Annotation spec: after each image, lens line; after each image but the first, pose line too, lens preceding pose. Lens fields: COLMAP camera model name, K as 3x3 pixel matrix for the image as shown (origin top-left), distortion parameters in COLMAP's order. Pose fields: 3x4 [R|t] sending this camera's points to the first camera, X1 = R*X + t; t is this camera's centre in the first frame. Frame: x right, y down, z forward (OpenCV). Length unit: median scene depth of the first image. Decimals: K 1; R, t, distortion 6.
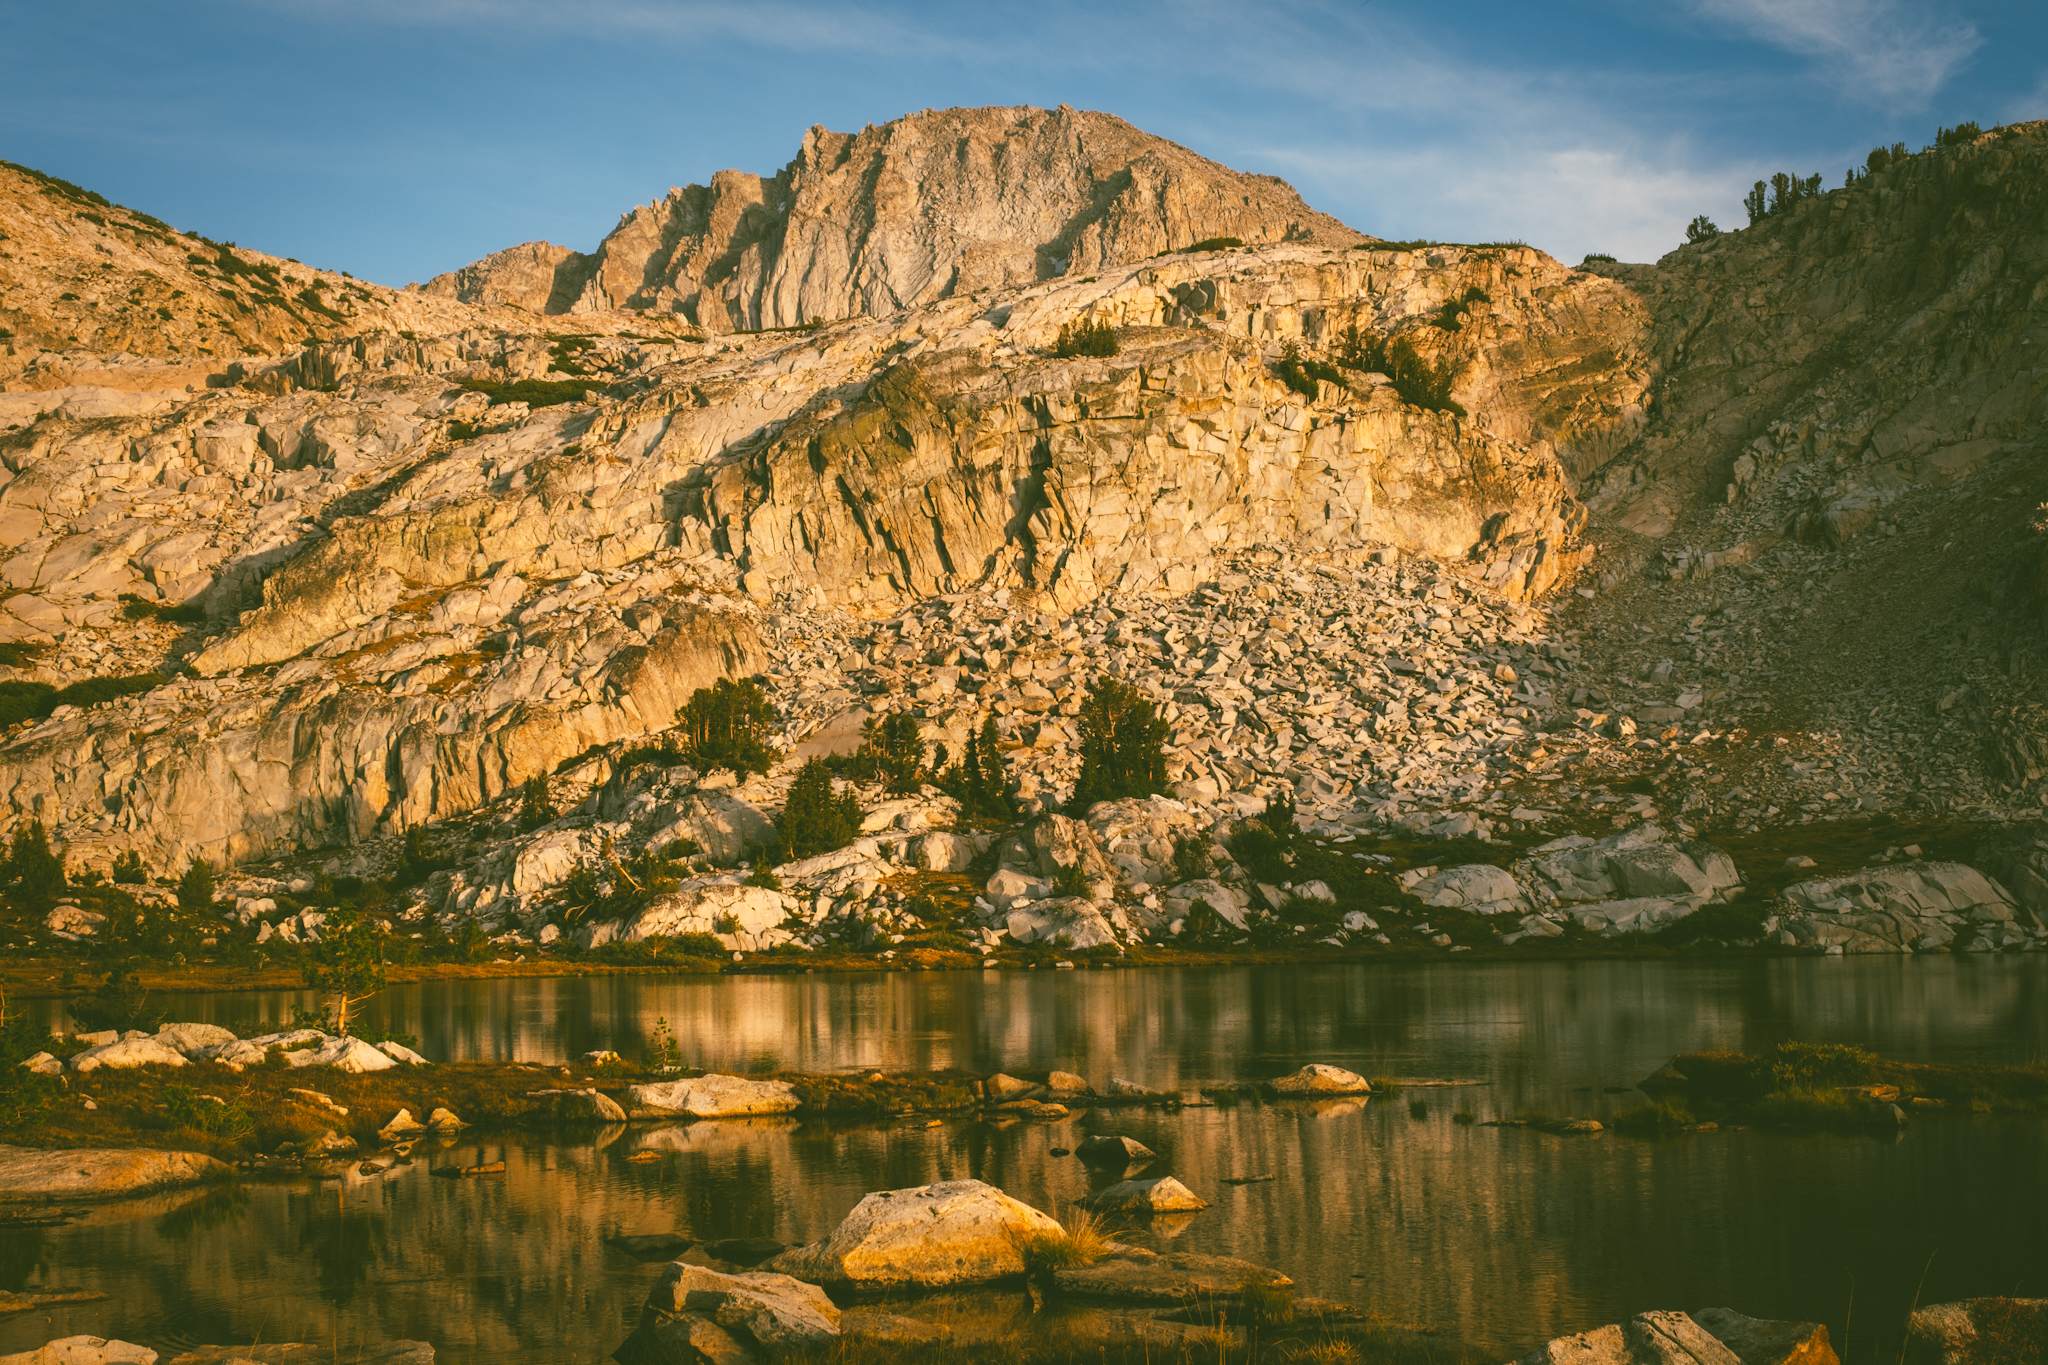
lens RADIAL K [[2649.3, 0, 1021.9], [0, 2649.3, 684.7], [0, 0, 1]] dist [0.016694, 0.000000]
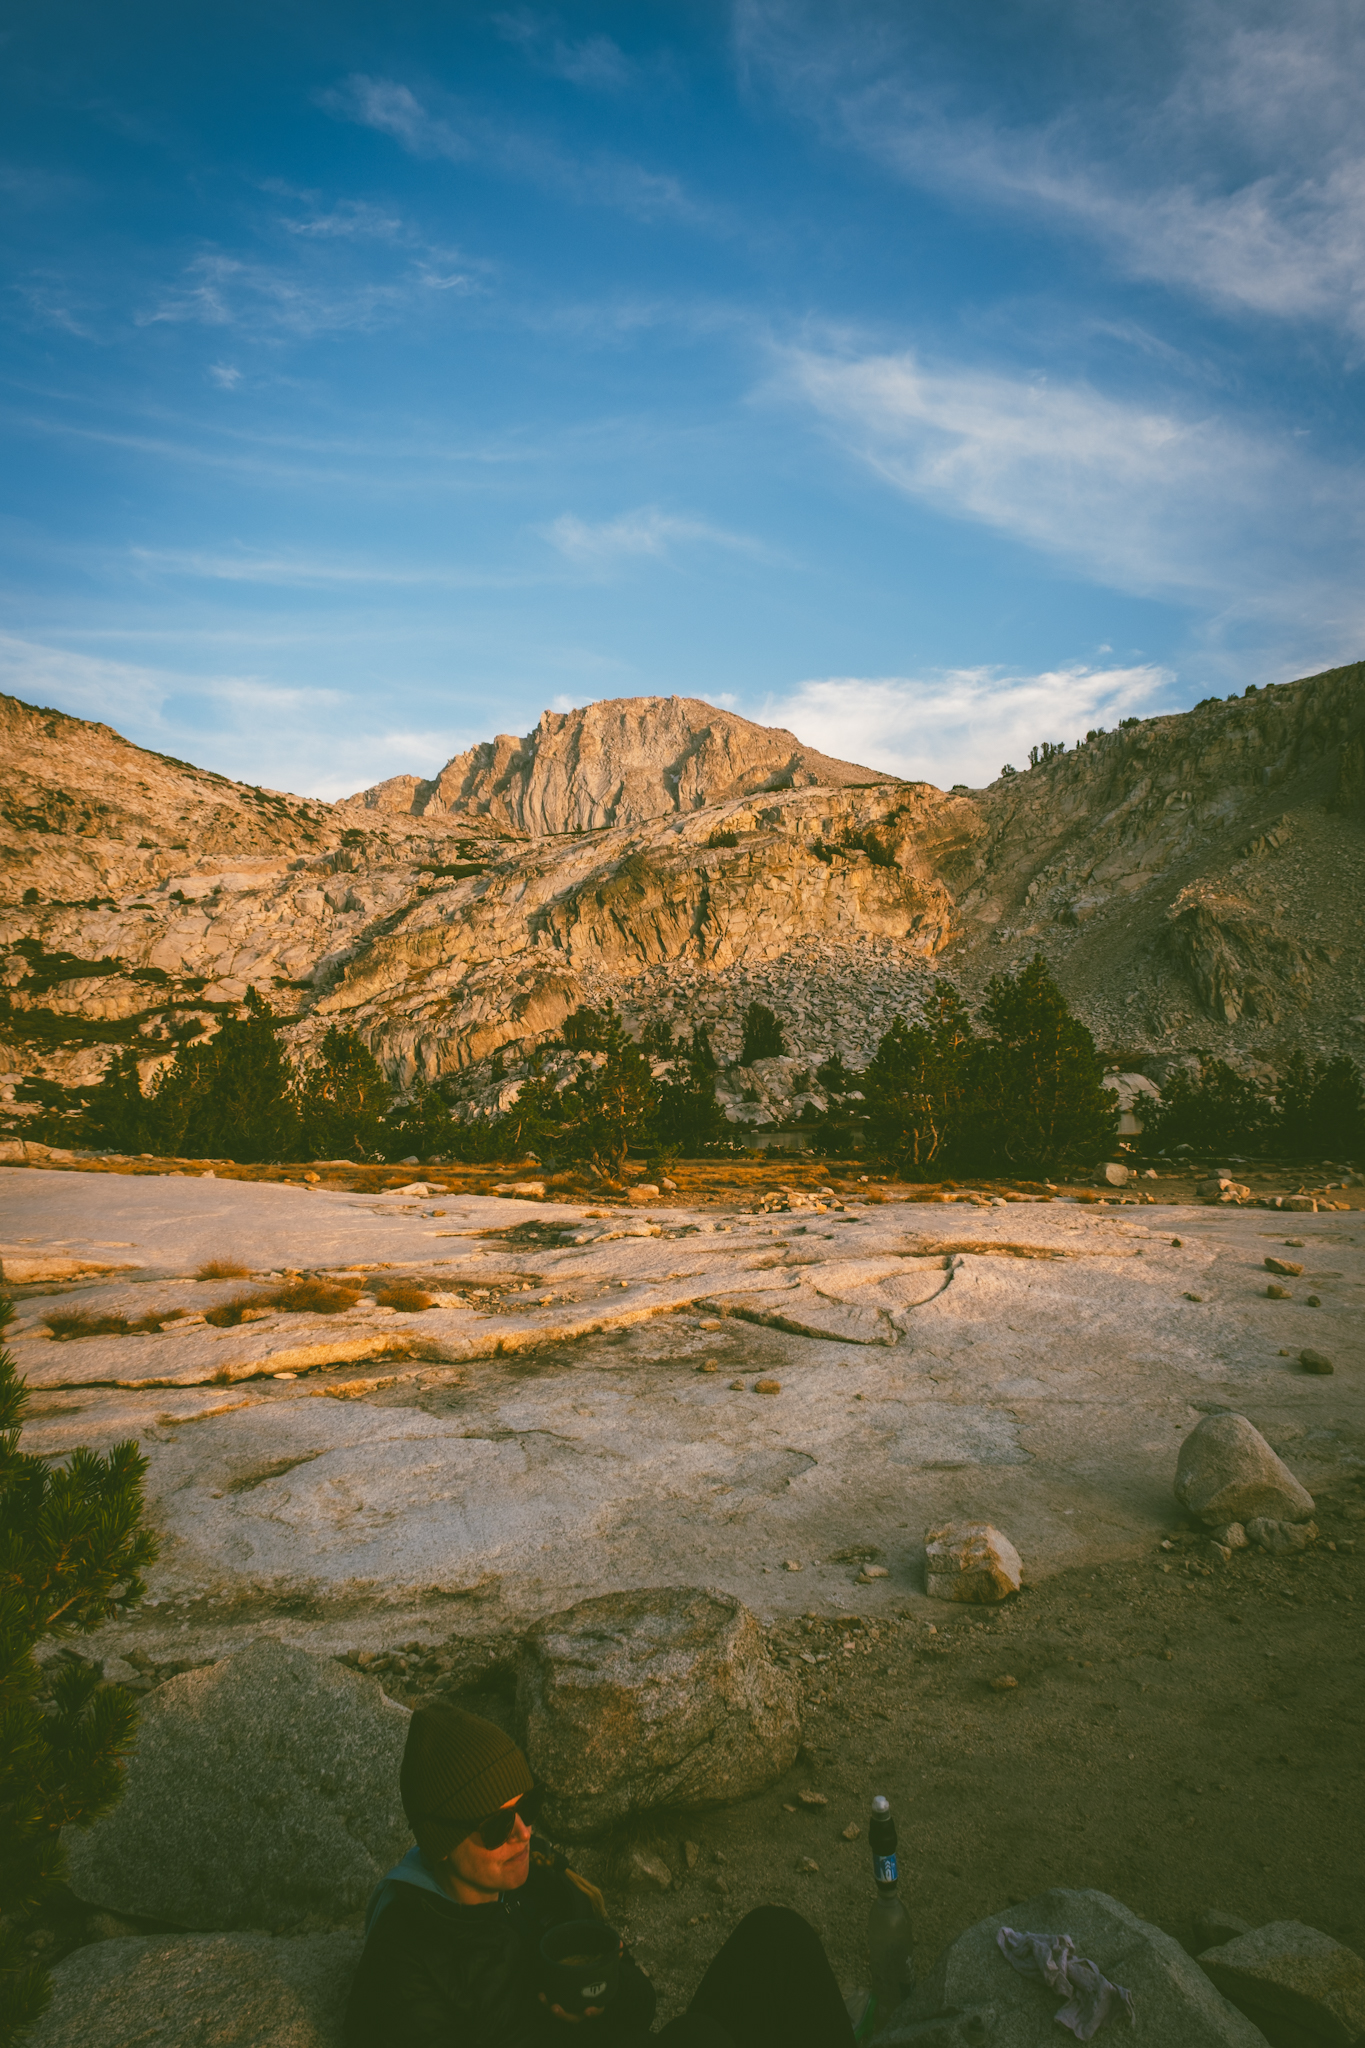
lens RADIAL K [[1383.9, 0, 676.3], [0, 1383.9, 1031.2], [0, 0, 1]] dist [0.010456, -0.013674]
pose [[0.999197, -0.037270, 0.014733, -0.040718], [0.036831, 0.998899, 0.029046, -0.012266], [-0.015799, -0.028480, 0.999469, -0.129022]]
